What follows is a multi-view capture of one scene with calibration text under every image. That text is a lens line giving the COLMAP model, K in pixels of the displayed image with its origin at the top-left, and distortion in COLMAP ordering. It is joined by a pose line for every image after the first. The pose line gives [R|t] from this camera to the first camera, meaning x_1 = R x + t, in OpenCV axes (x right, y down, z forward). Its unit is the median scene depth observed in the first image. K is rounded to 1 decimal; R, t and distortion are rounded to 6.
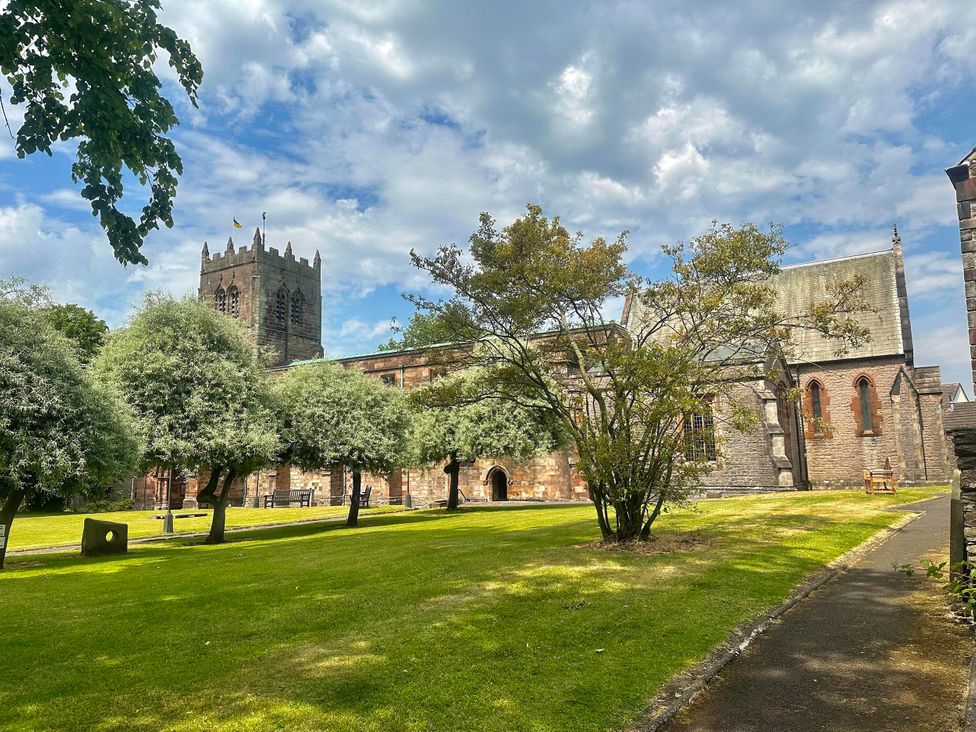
lens RADIAL K [[729.9, 0, 488.0], [0, 729.9, 366.0], [0, 0, 1]] dist [0.078179, -0.000571]
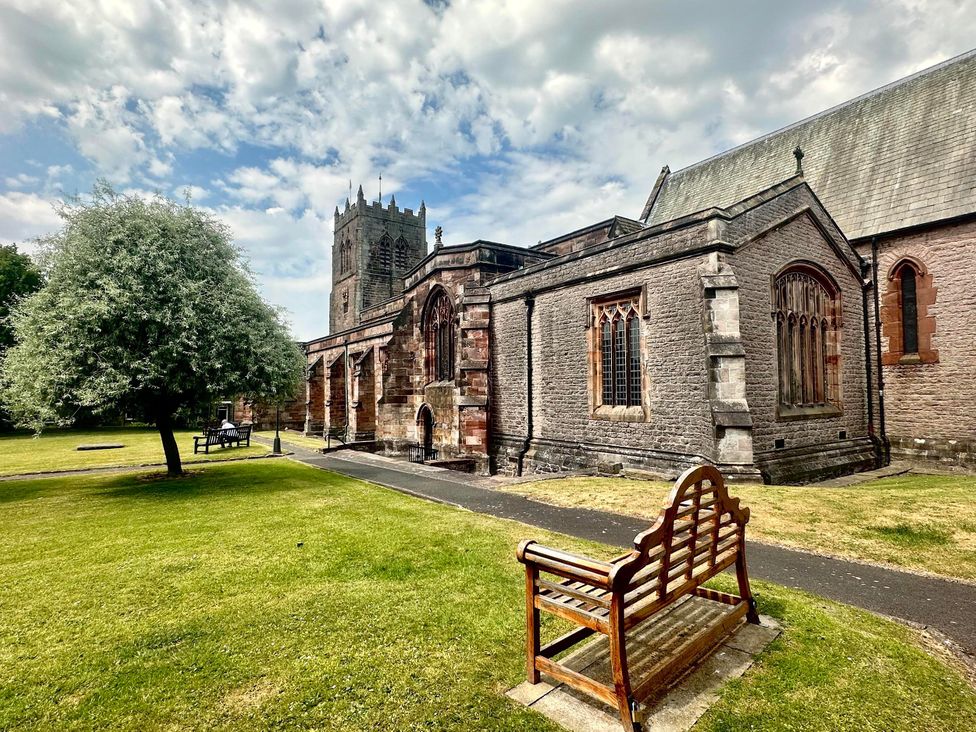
lens RADIAL K [[524.7, 0, 488.0], [0, 524.7, 366.0], [0, 0, 1]] dist [-0.001143, -0.000563]
pose [[0.895902, -0.010838, -0.444120, 0.472233], [0.055004, 0.994716, 0.086683, 0.065970], [0.440834, -0.102088, 0.891764, 0.709223]]
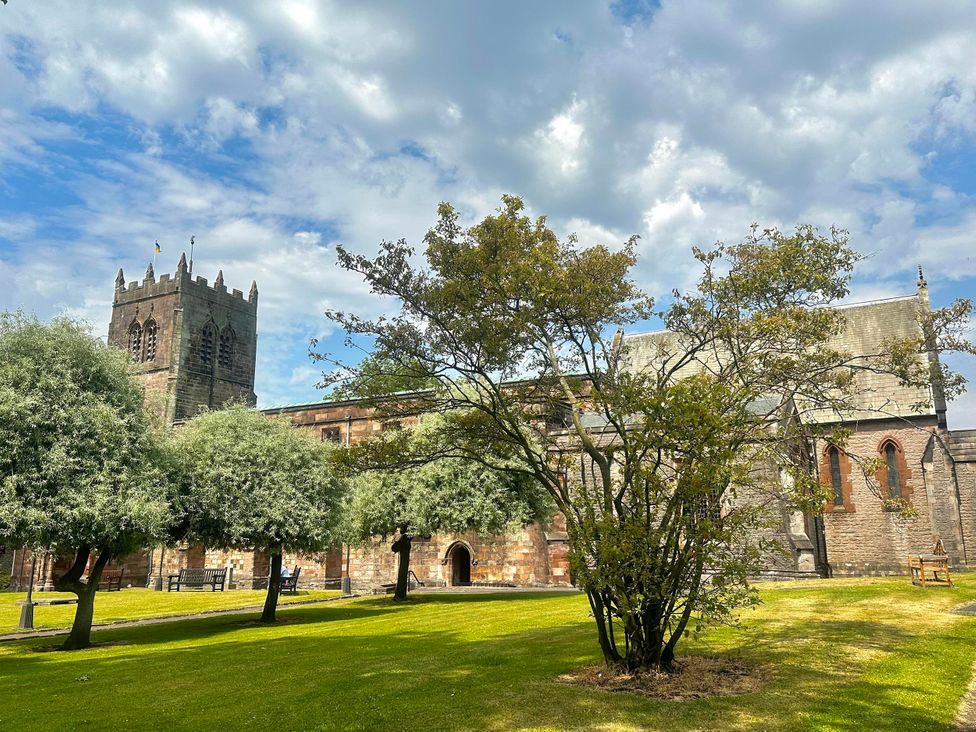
lens RADIAL K [[806.7, 0, 495.1], [0, 806.7, 367.6], [0, 0, 1]] dist [0.135440, -0.225862]
pose [[0.998489, 0.021989, 0.050354, 0.003954], [-0.018523, 0.997494, -0.068277, 0.005002], [-0.051730, 0.067241, 0.996395, 0.103965]]
